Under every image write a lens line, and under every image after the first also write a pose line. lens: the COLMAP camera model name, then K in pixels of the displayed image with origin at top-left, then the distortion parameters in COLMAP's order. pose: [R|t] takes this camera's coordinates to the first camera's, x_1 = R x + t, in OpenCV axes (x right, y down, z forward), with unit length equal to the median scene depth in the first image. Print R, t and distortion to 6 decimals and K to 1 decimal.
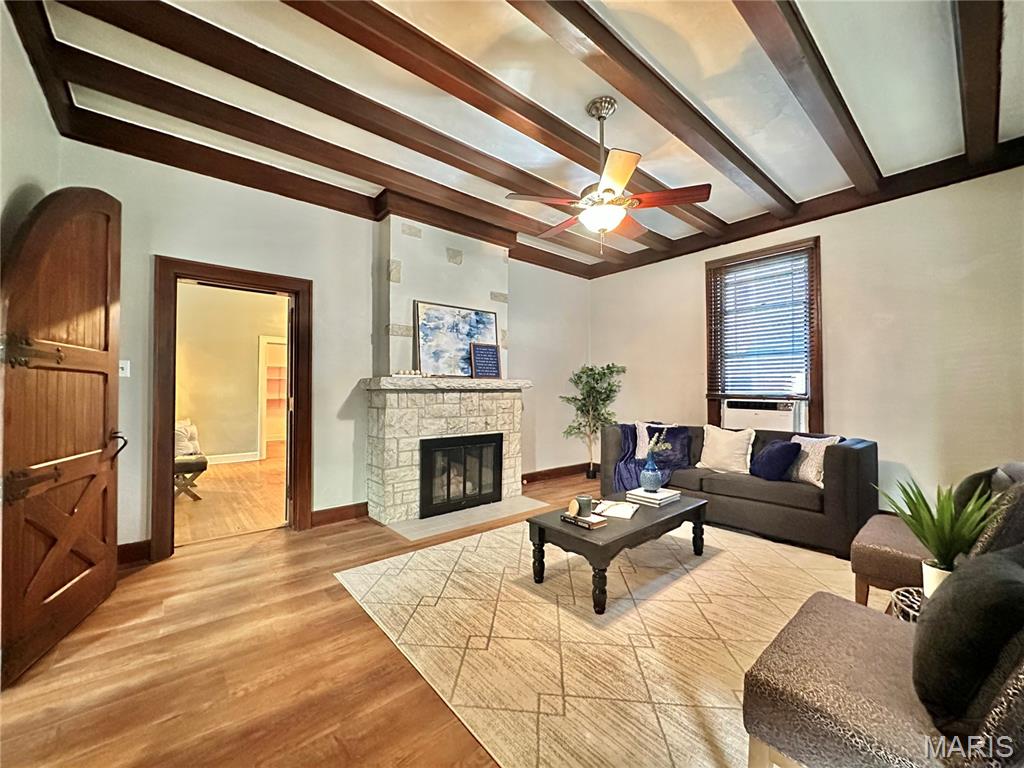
lens RADIAL K [[407.4, 0, 512.0], [0, 407.4, 384.0], [0, 0, 1]] dist [-0.001337, -0.000167]
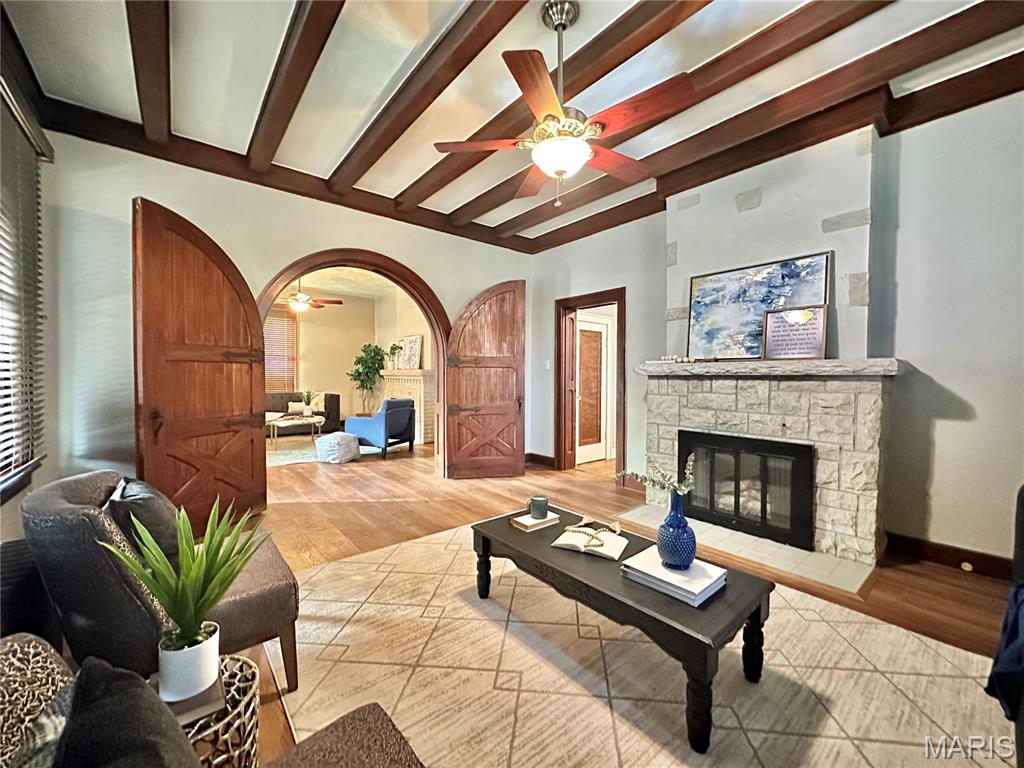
lens RADIAL K [[407.4, 0, 512.0], [0, 407.4, 384.0], [0, 0, 1]] dist [-0.001337, -0.000167]
pose [[-0.009271, 0.023999, -0.999669, 0.667428], [0.013486, 0.999624, 0.023873, 0.004787], [0.999866, -0.013261, -0.009592, 0.597342]]
